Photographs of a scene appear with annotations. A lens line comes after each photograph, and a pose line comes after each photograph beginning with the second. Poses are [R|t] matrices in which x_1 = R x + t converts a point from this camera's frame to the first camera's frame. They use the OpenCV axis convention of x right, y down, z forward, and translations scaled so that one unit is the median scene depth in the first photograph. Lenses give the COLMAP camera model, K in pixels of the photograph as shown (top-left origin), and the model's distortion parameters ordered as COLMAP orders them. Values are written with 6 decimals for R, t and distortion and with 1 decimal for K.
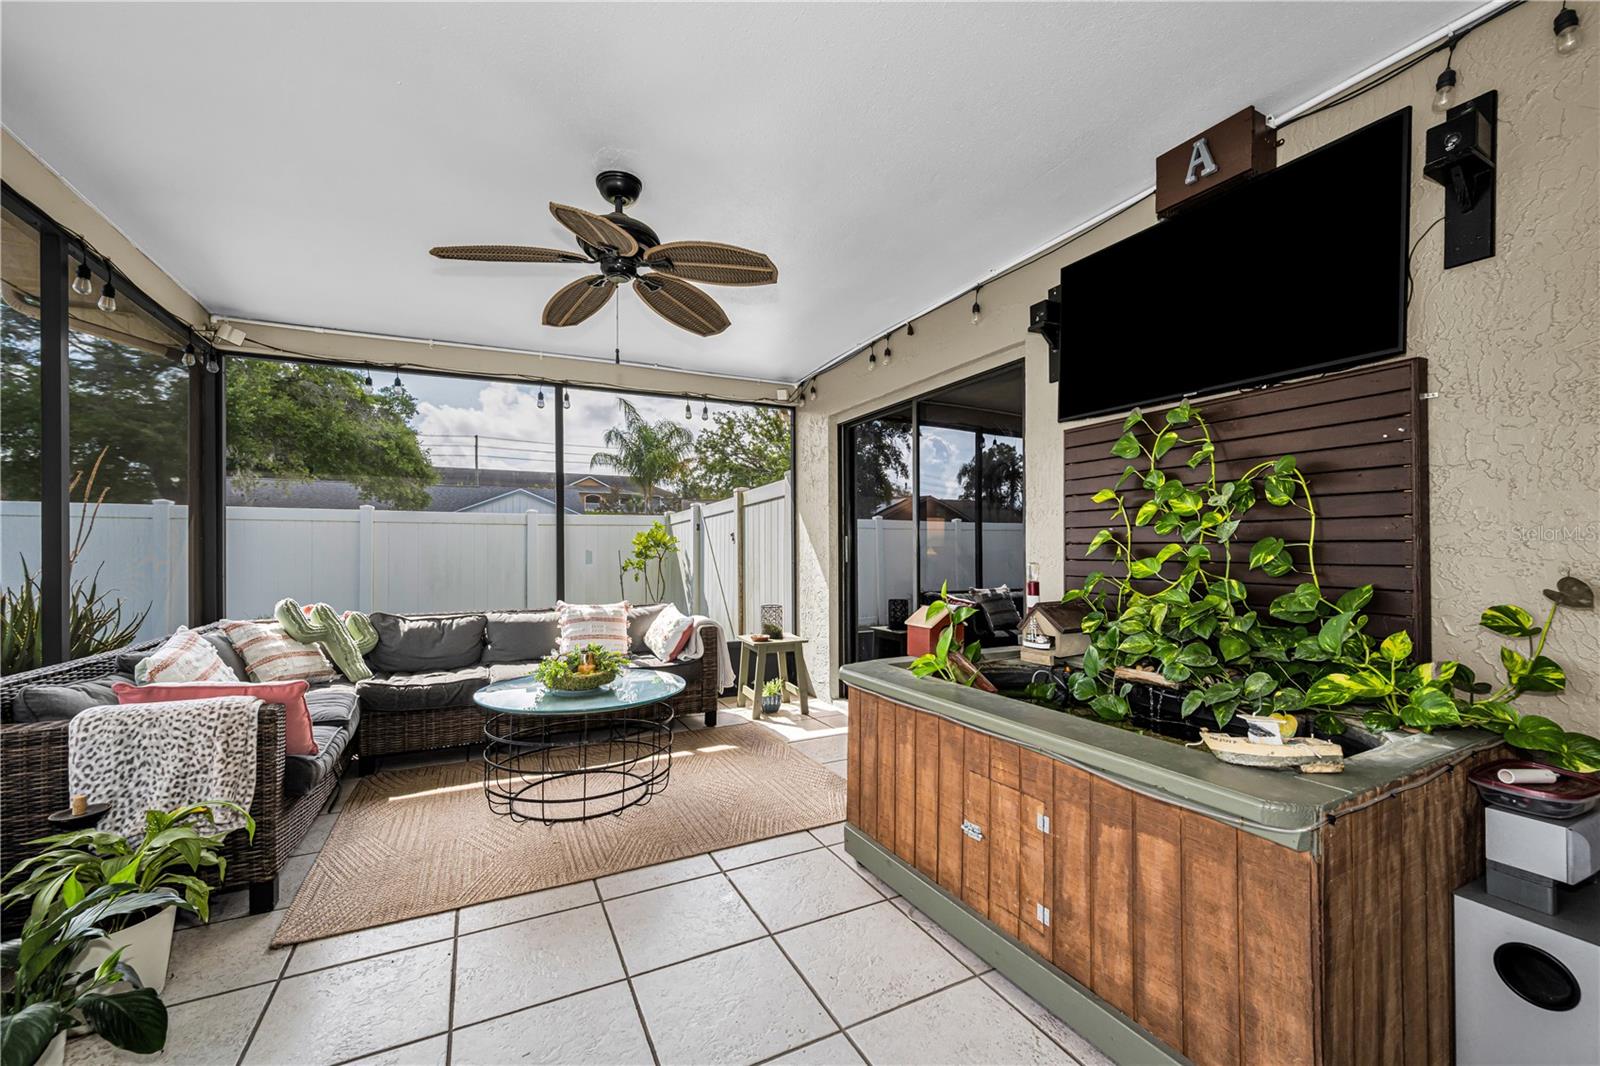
lens RADIAL K [[625.5, 0, 798.8], [0, 625.5, 546.4], [0, 0, 1]] dist [-0.000479, -0.000192]
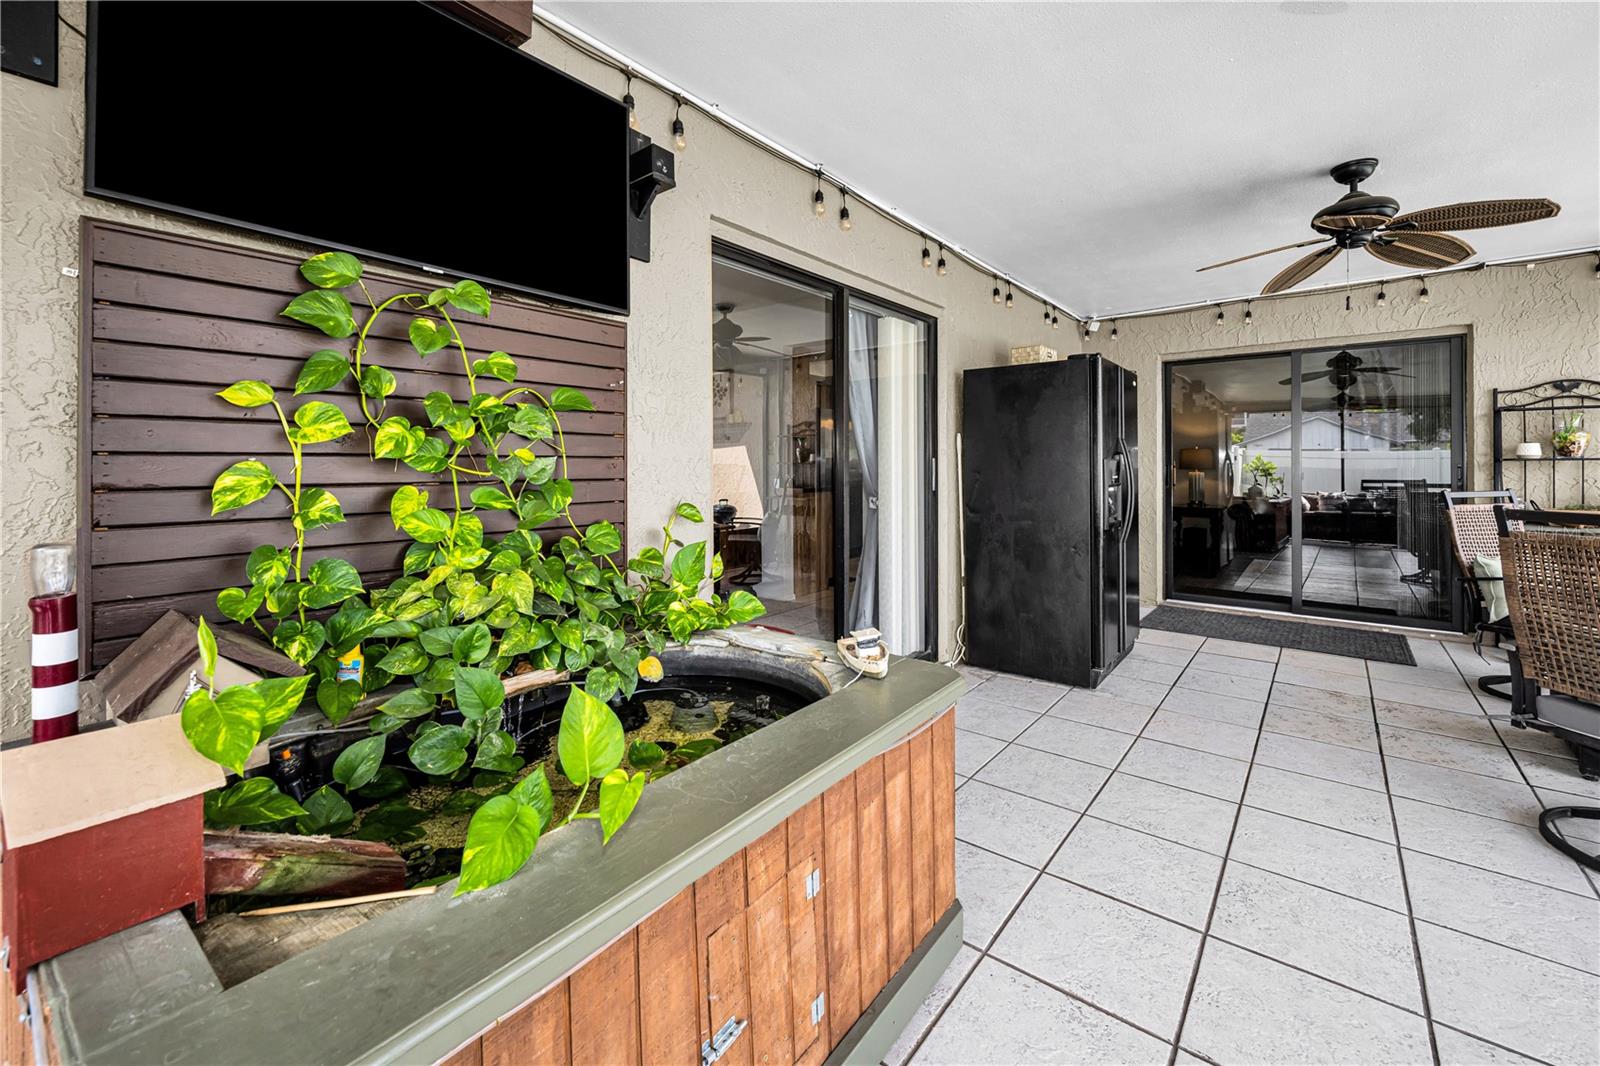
lens RADIAL K [[658.6, 0, 795.9], [0, 658.6, 461.1], [0, 0, 1]] dist [-0.003407, -0.000344]
pose [[-0.410517, 0.004338, 0.911843, -0.178640], [-0.001569, 0.999984, -0.005463, -0.023809], [-0.911852, -0.003673, -0.410504, 0.816688]]
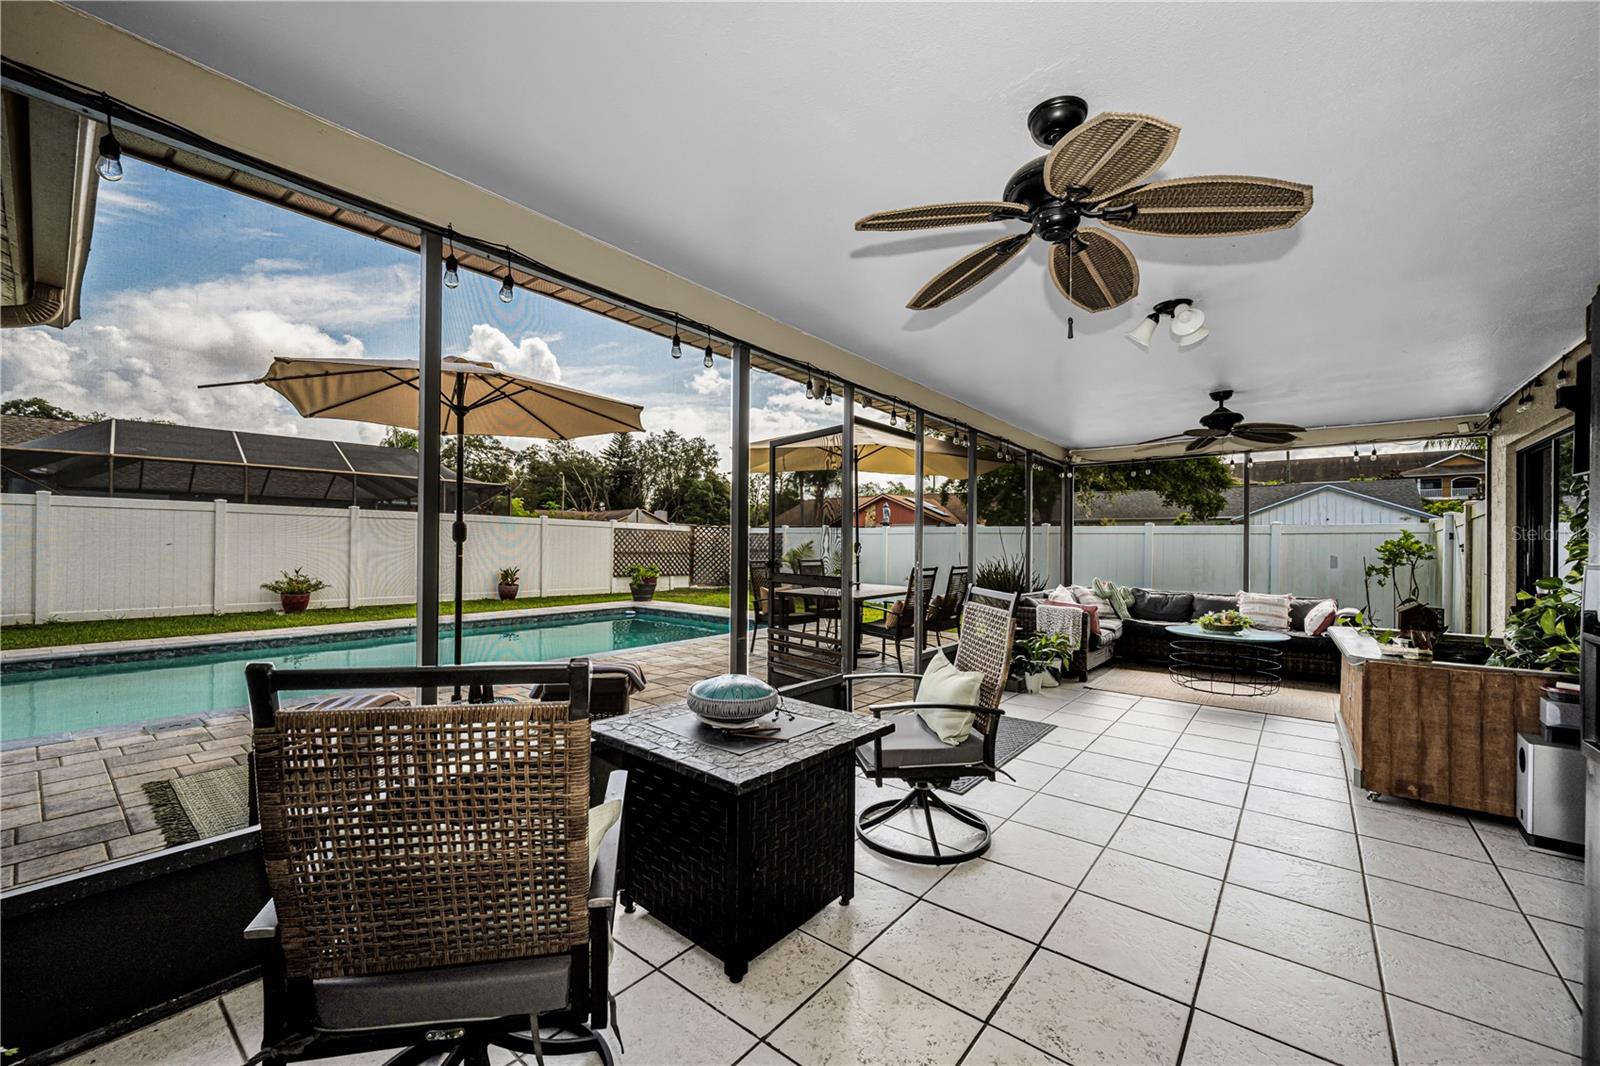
lens RADIAL K [[625.5, 0, 798.8], [0, 625.5, 546.4], [0, 0, 1]] dist [-0.000479, -0.000192]
pose [[0.405008, 0.009066, -0.914268, 1.108571], [-0.004359, 0.999959, 0.007984, -0.057867], [0.914303, 0.000752, 0.405031, -1.220072]]
